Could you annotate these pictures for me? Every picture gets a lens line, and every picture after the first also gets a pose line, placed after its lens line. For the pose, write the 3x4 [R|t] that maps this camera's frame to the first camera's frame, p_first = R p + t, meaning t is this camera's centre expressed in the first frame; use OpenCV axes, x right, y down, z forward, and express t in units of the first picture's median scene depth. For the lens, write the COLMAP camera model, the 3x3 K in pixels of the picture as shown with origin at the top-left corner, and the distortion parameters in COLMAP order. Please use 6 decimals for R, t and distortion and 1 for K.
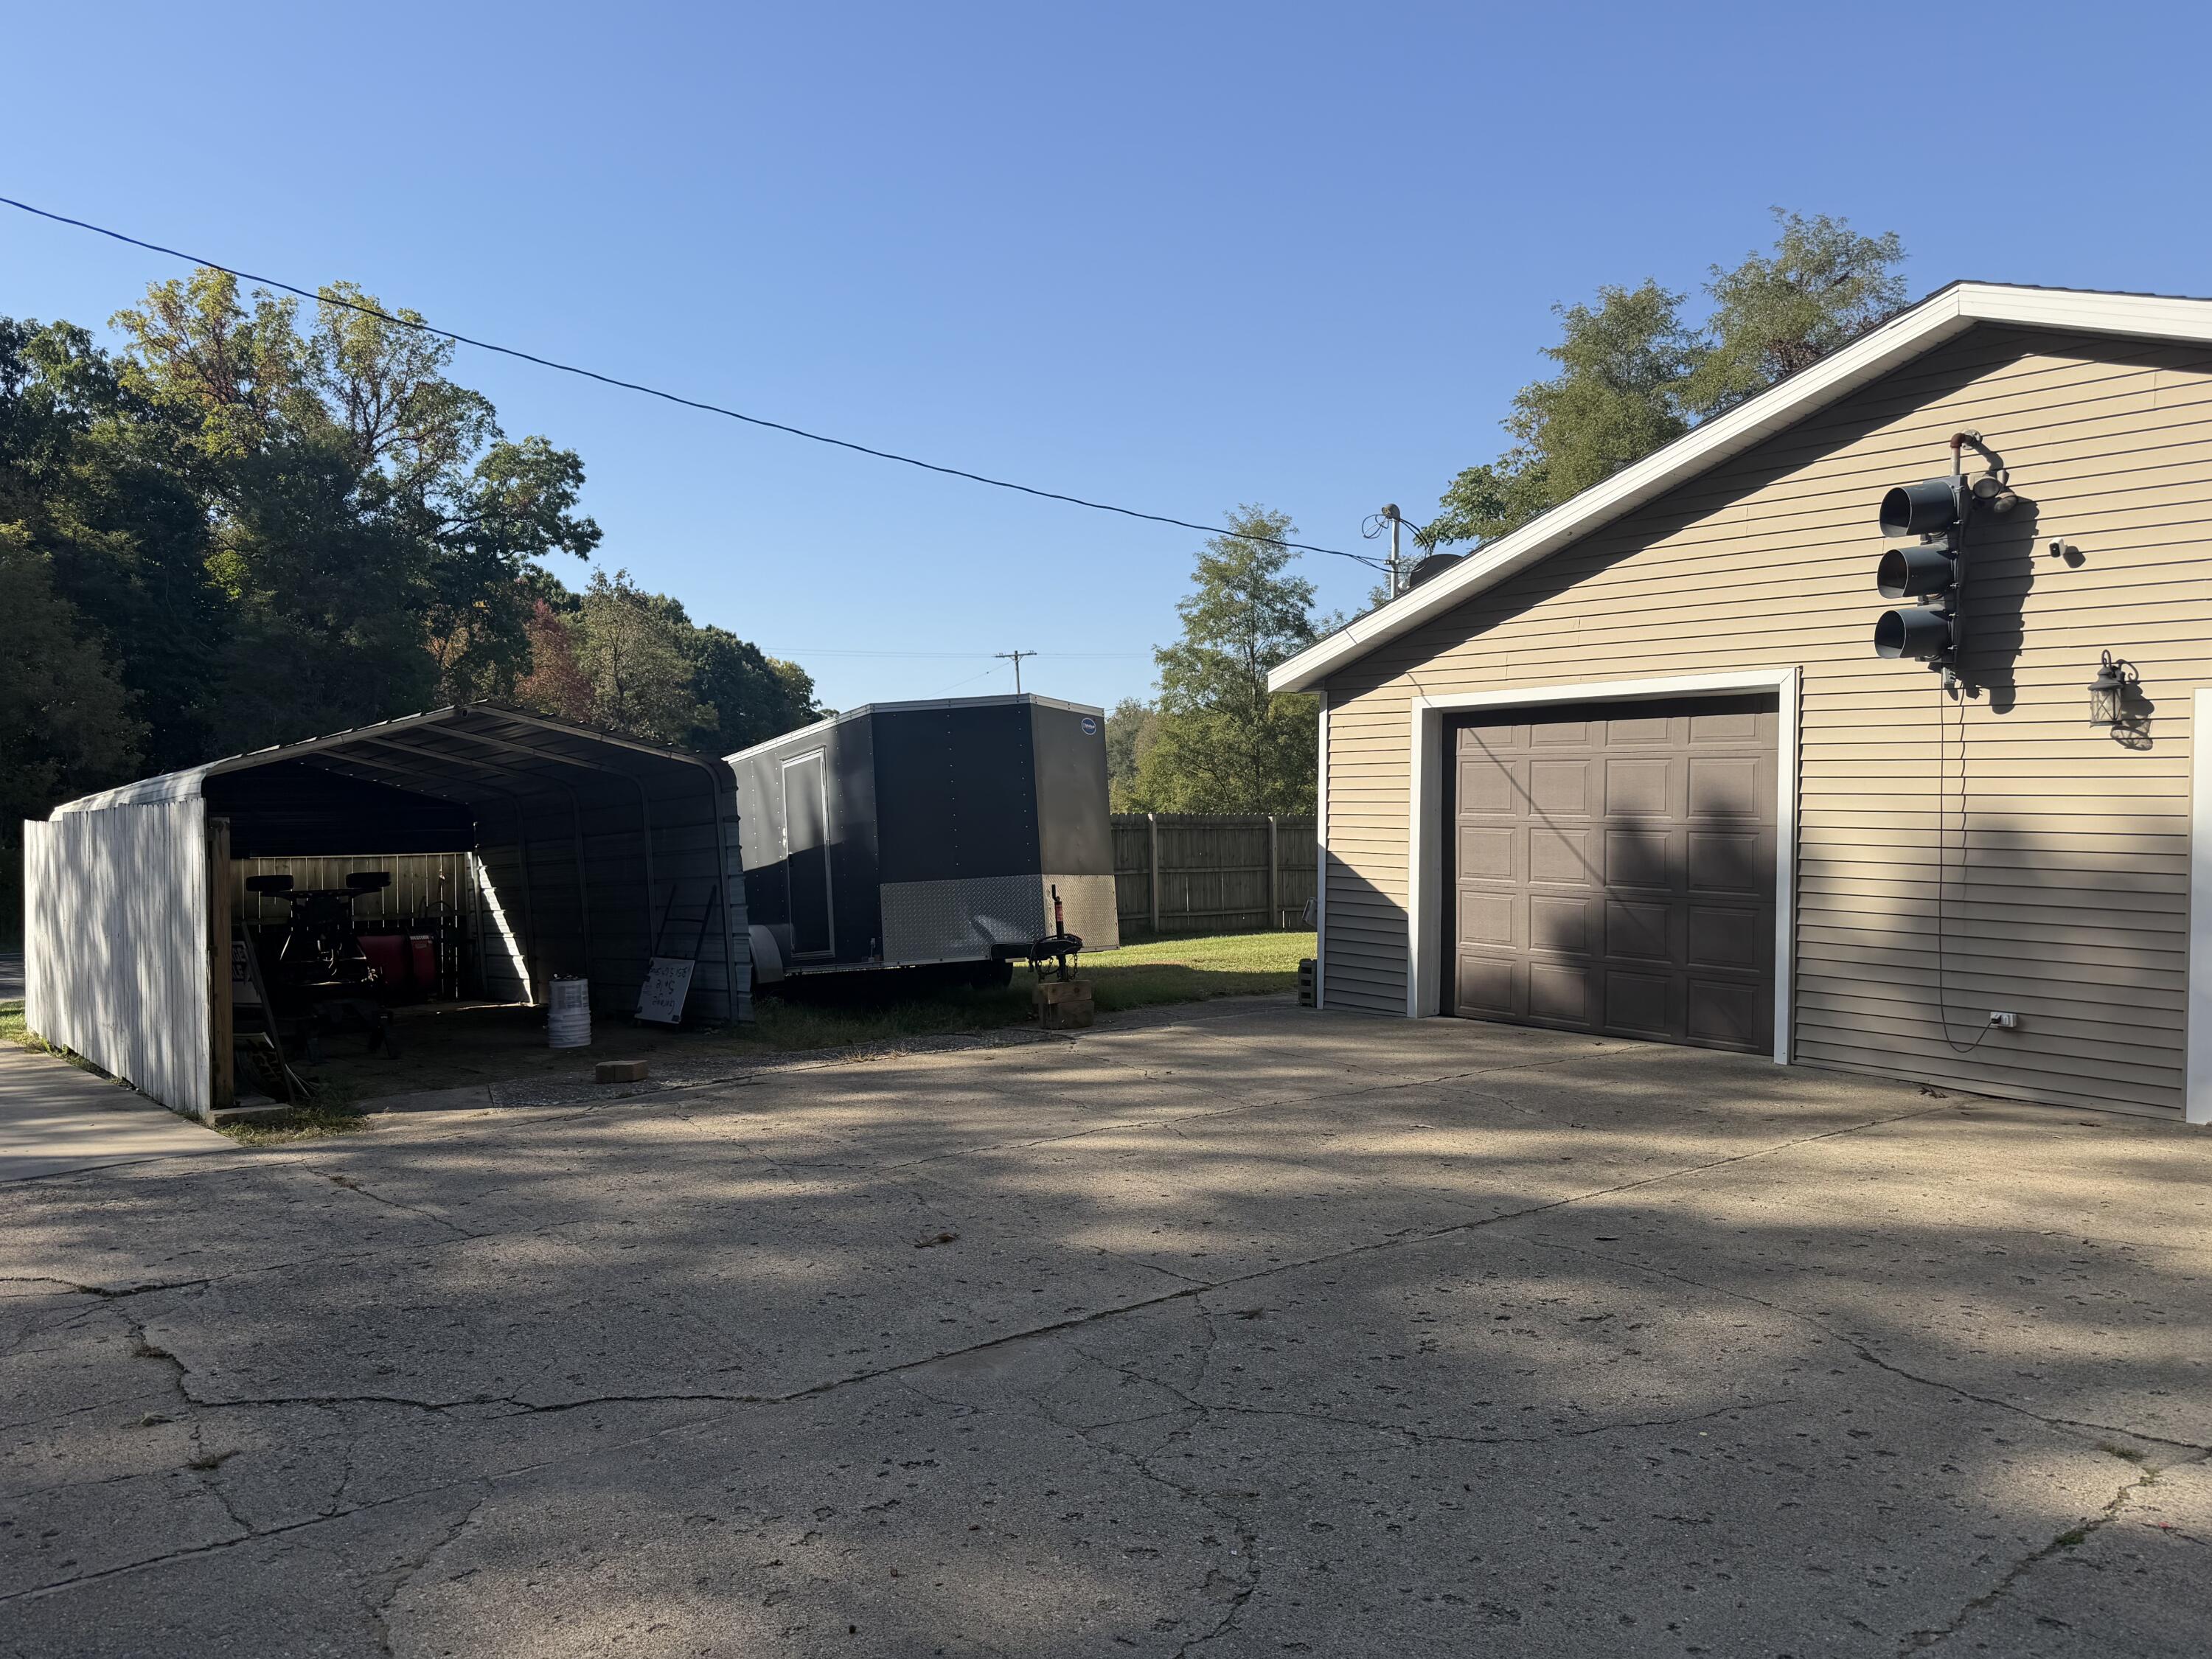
lens RADIAL K [[1659.1, 0, 1106.0], [0, 1659.1, 829.5], [0, 0, 1]] dist [0.121643, -0.228030]
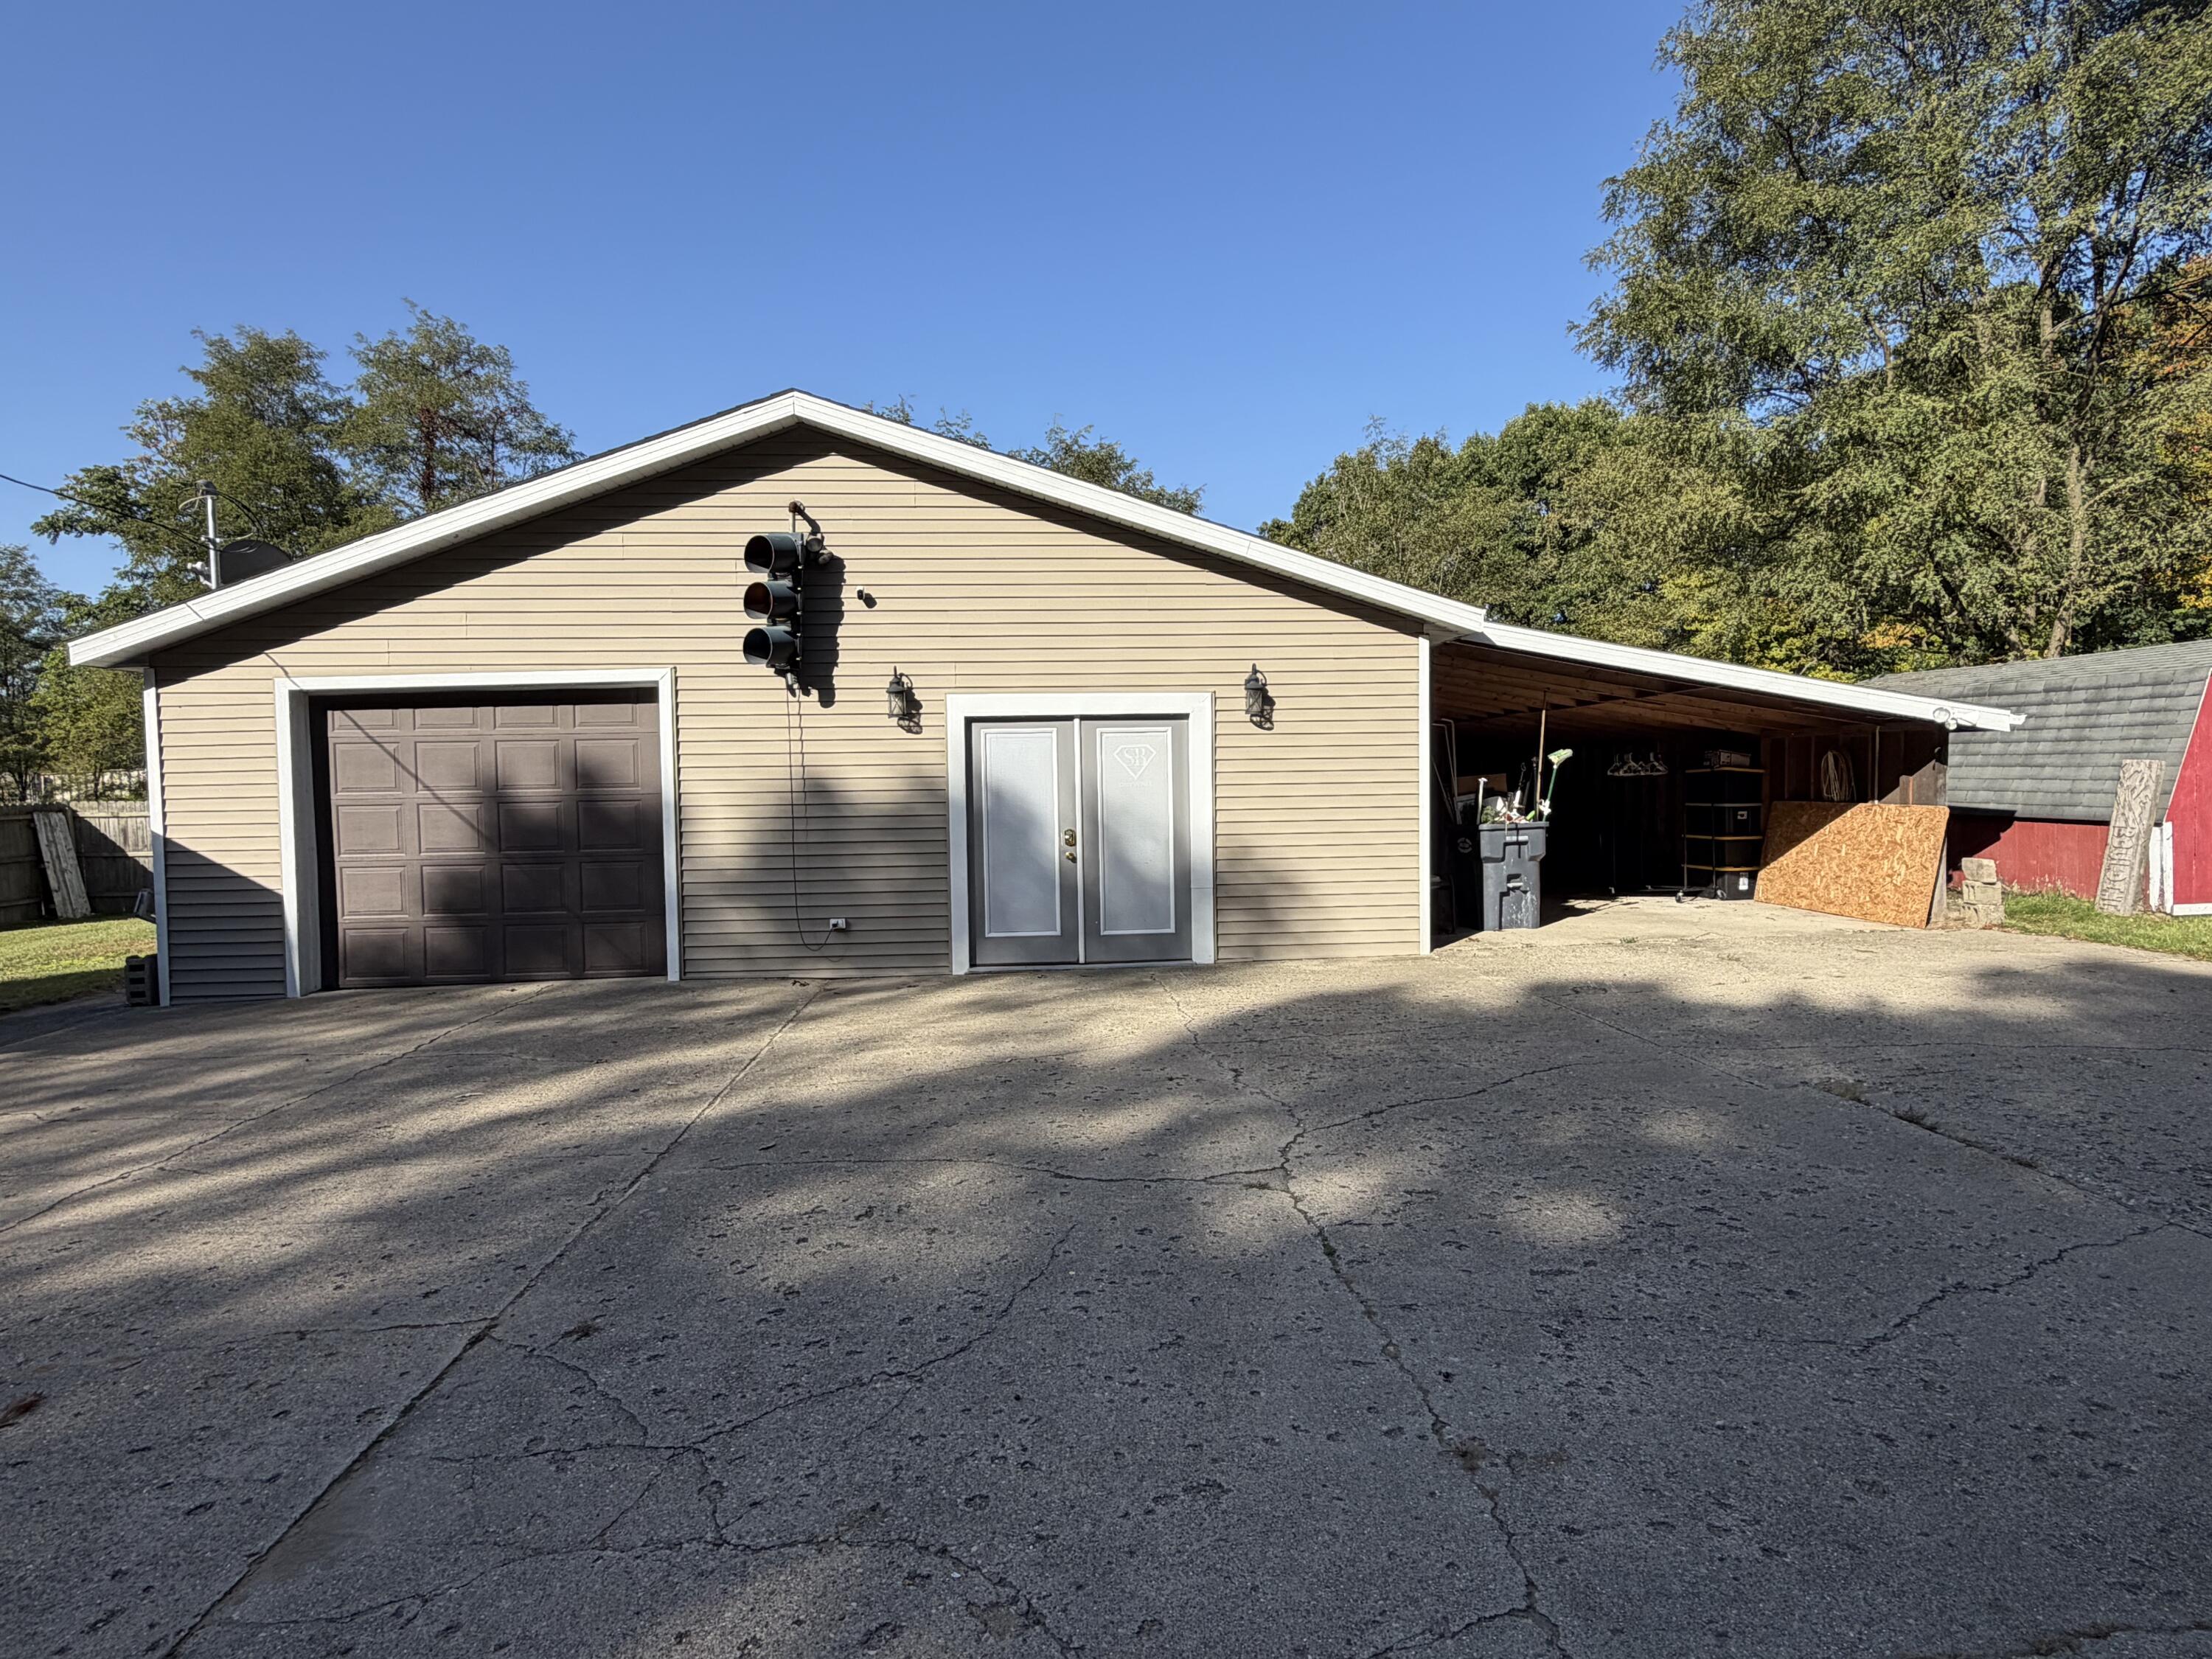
lens RADIAL K [[1202.4, 0, 1097.9], [0, 1202.4, 829.5], [0, 0, 1]] dist [0.001257, -0.000151]
pose [[0.568255, -0.056939, 0.820880, -0.155238], [0.038092, 0.998354, 0.042880, -0.001397], [-0.821970, 0.006902, 0.569489, 0.217571]]
